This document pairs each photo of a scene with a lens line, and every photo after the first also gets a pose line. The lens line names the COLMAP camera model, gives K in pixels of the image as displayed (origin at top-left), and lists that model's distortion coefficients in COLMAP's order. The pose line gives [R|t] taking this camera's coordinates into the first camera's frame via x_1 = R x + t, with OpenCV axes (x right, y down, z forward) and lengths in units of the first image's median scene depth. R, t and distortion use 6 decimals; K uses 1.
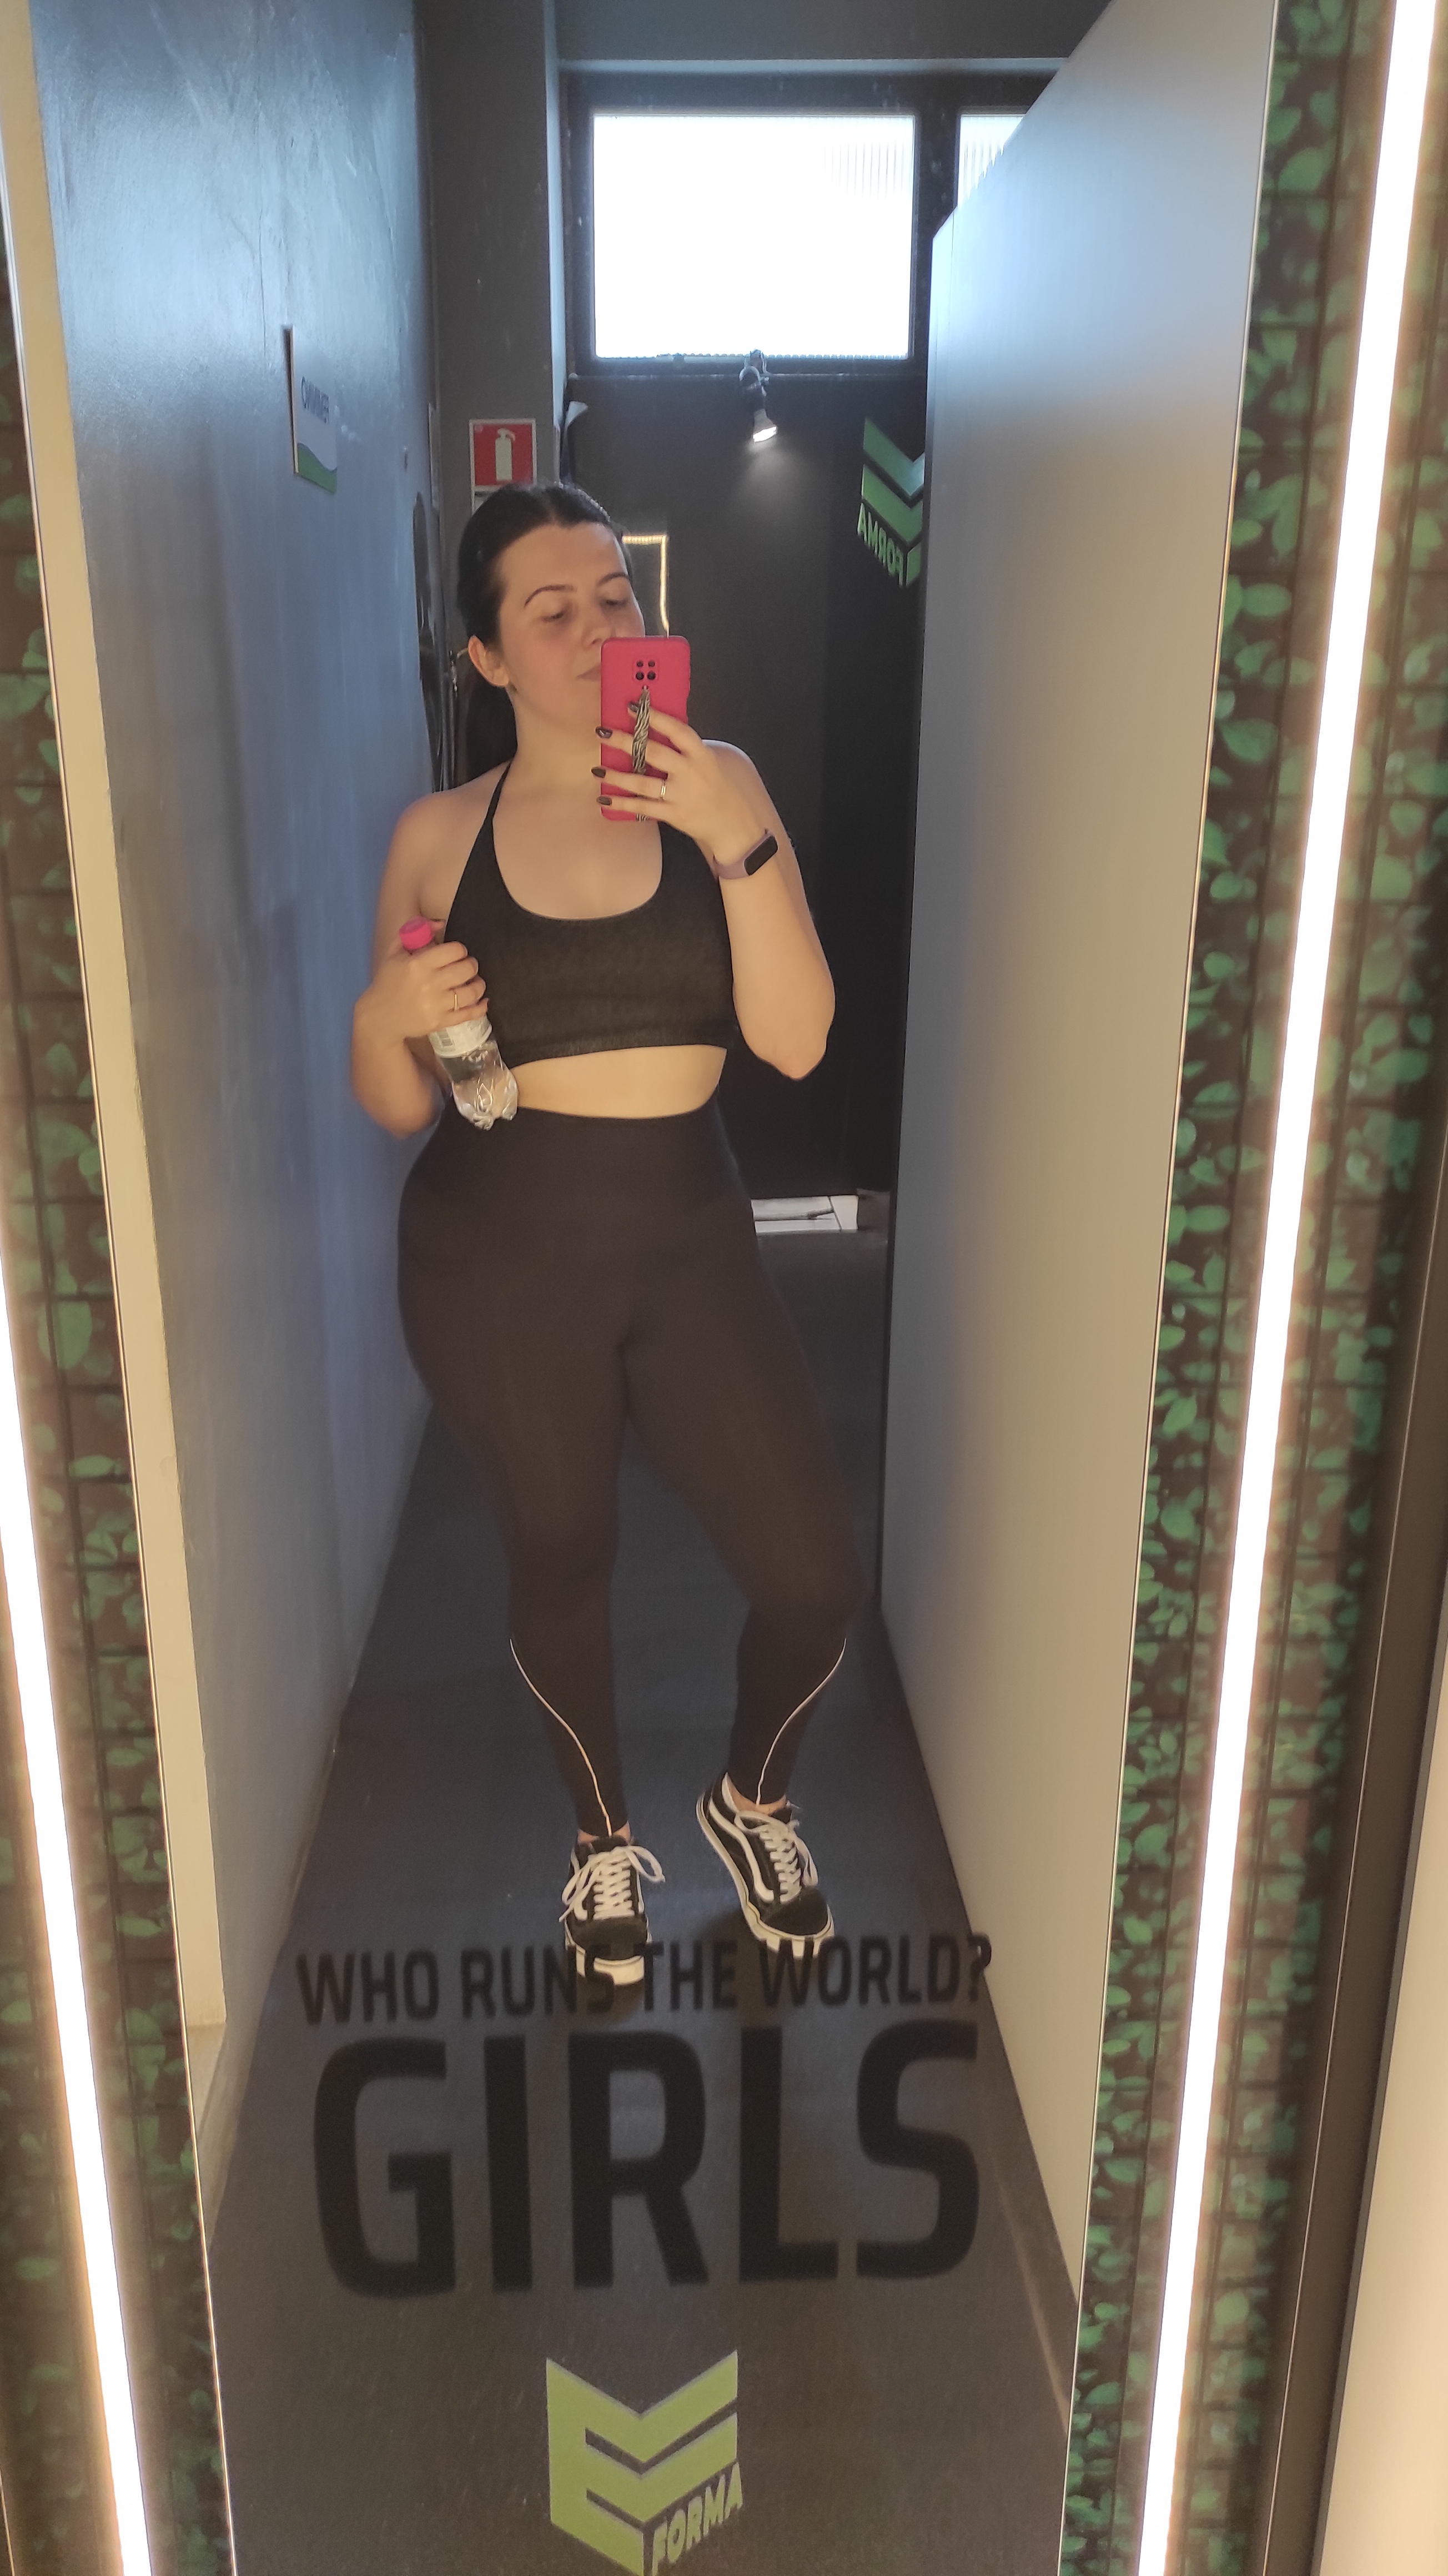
lens RADIAL K [[1944.7, 0, 724.0], [0, 1944.7, 1288.0], [0, 0, 1]] dist [0.011354, -0.035933]
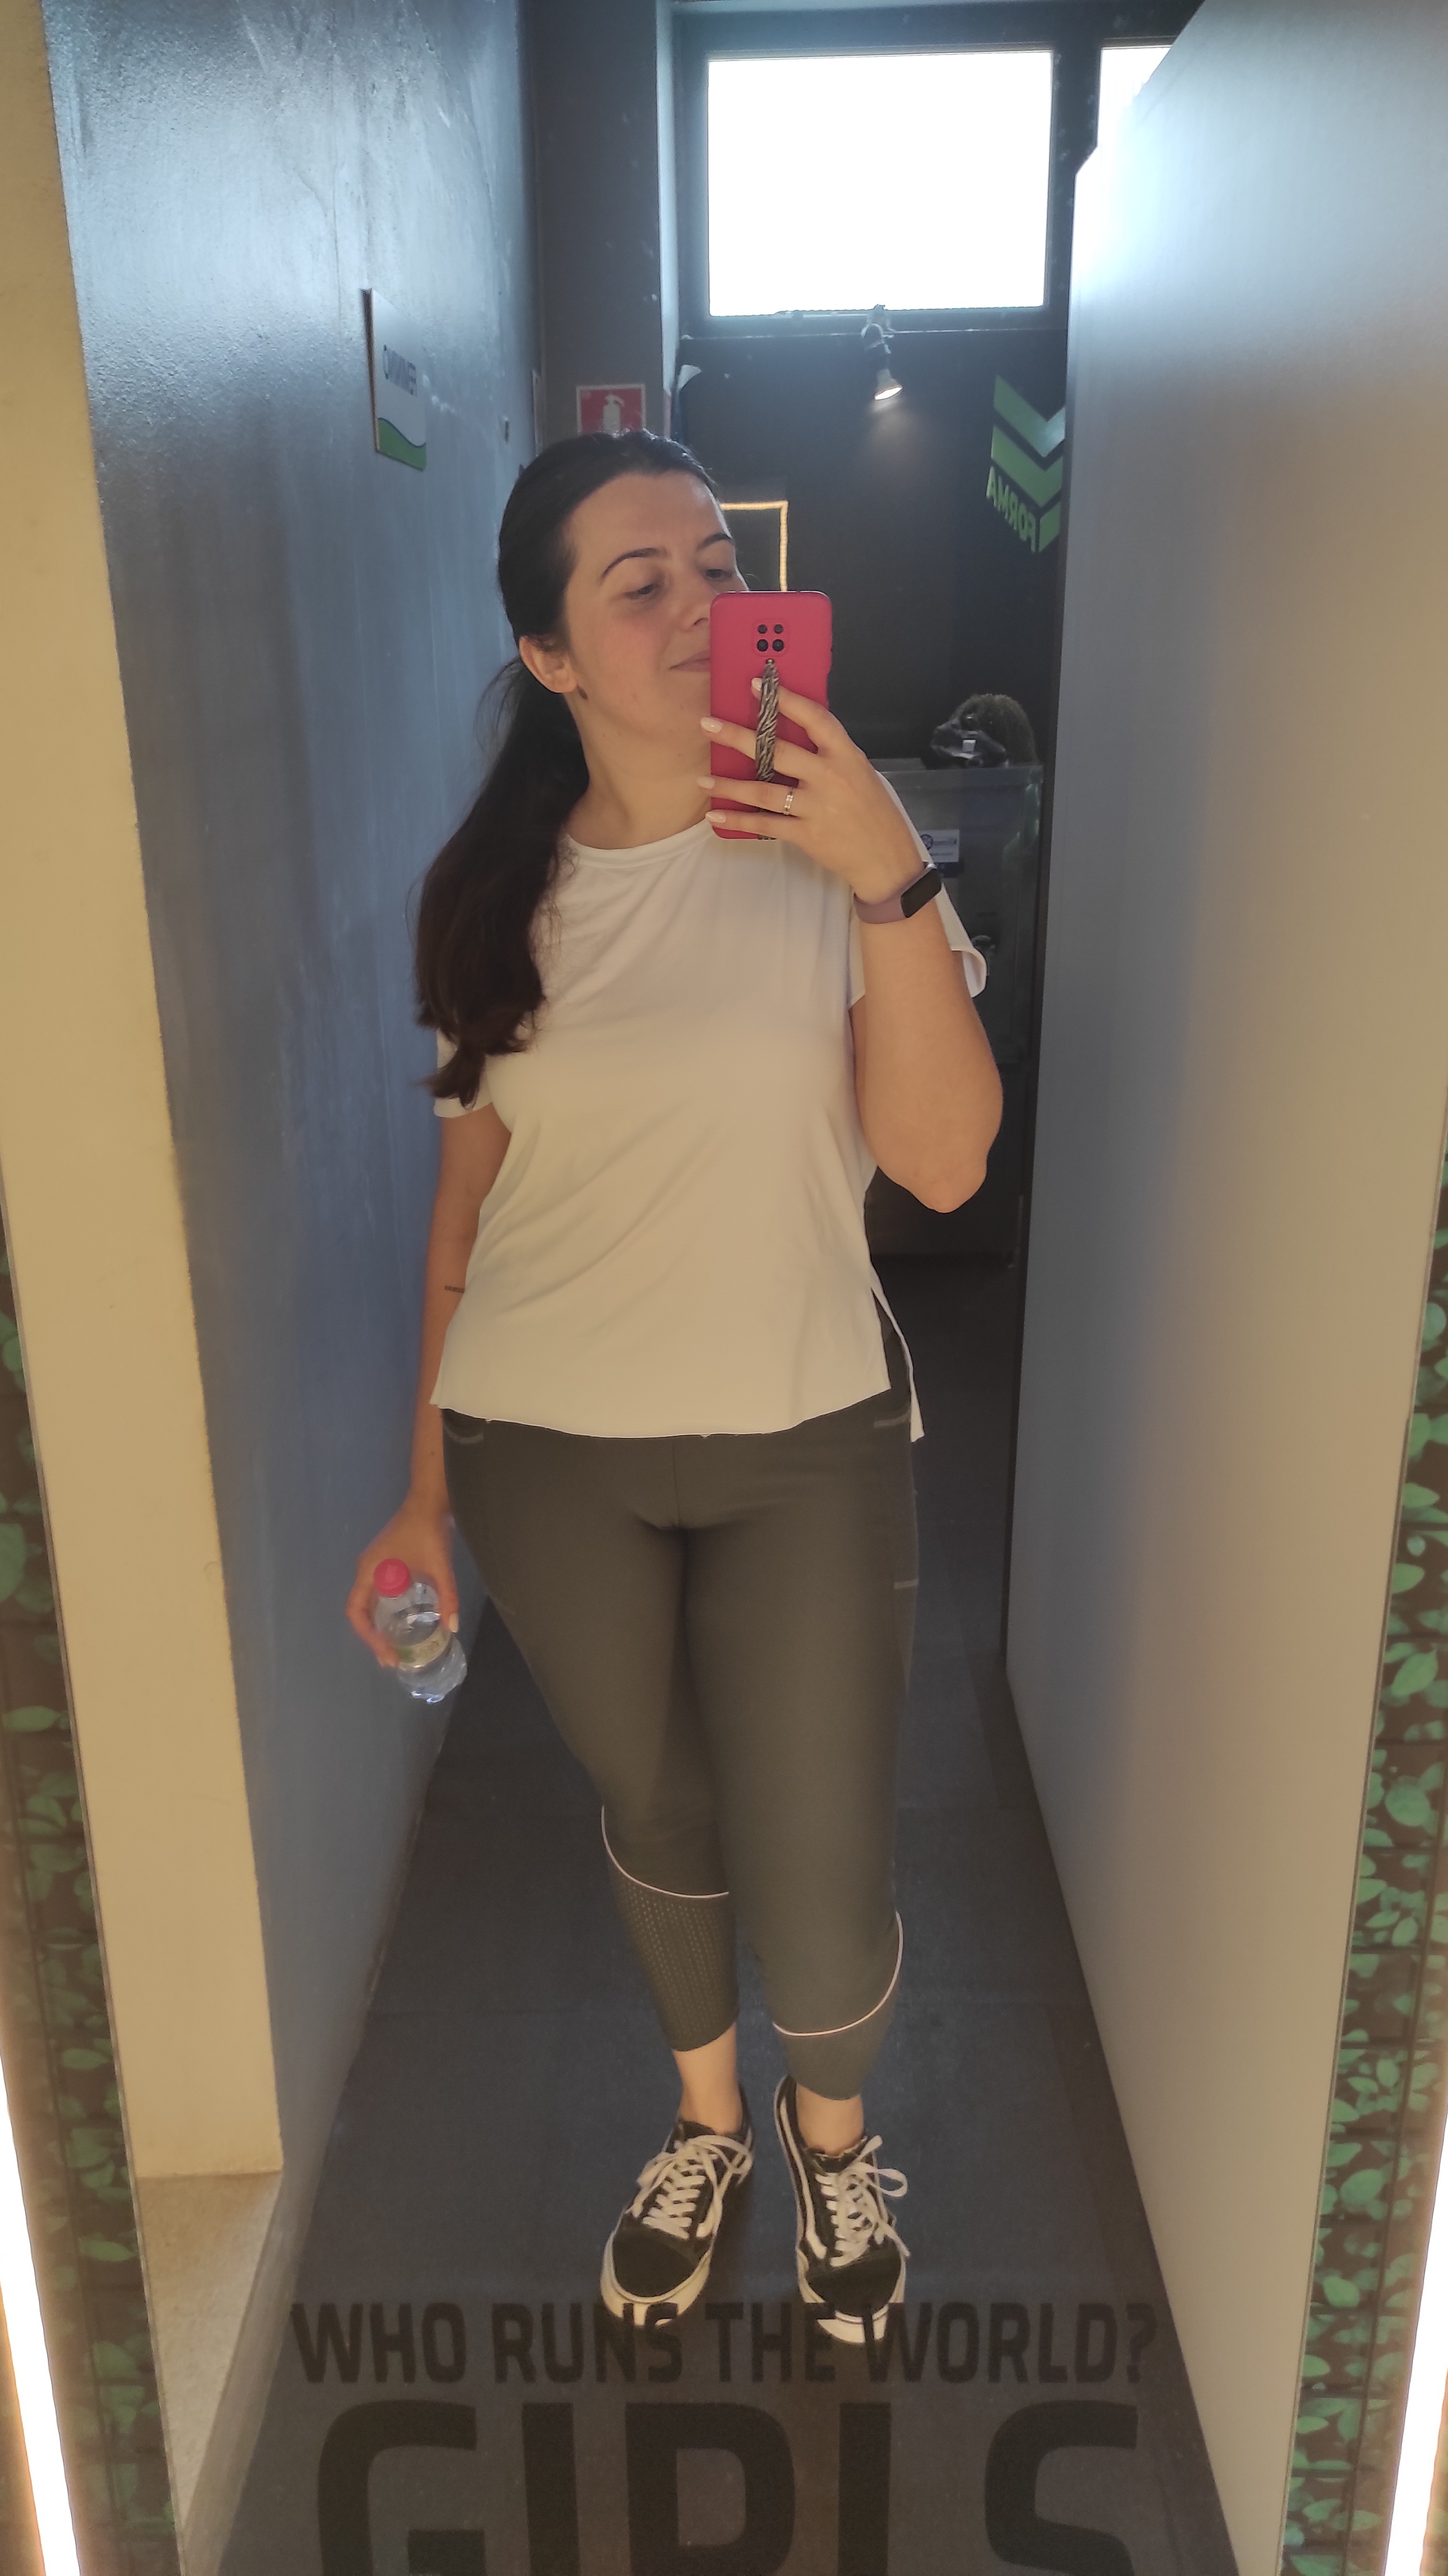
lens RADIAL K [[1944.7, 0, 724.0], [0, 1944.7, 1288.0], [0, 0, 1]] dist [0.011354, -0.035933]
pose [[0.998050, 0.004995, -0.062213, 0.008409], [-0.003950, 0.999849, 0.016897, -0.092098], [0.062288, -0.016619, 0.997920, 0.202619]]
